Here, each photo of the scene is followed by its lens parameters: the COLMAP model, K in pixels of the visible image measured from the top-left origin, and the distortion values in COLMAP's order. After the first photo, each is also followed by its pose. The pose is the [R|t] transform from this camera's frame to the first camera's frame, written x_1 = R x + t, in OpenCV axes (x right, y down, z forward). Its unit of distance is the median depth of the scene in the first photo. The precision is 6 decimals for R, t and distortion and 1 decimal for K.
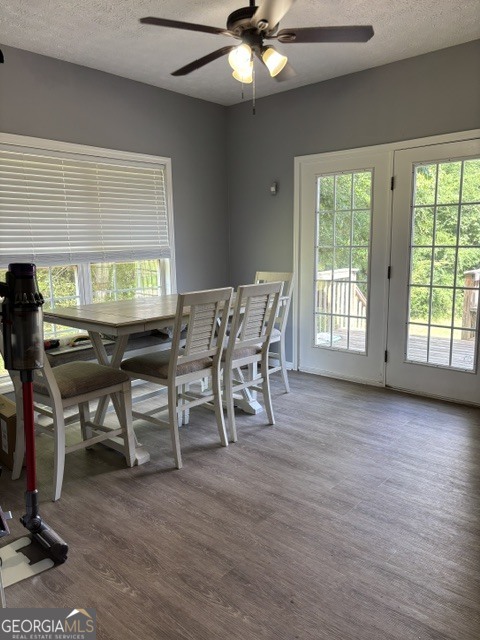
lens RADIAL K [[489.9, 0, 235.8], [0, 489.9, 319.3], [0, 0, 1]] dist [0.028739, -0.003467]
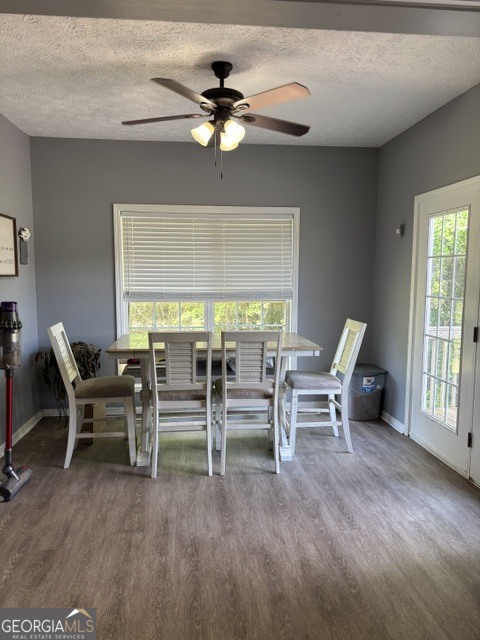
lens RADIAL K [[489.9, 0, 235.8], [0, 489.9, 319.3], [0, 0, 1]] dist [0.028739, -0.003467]
pose [[0.732217, 0.083523, -0.675930, 0.690619], [-0.124563, 0.992135, -0.012340, -0.075602], [0.669583, 0.093232, 0.736862, 0.190906]]
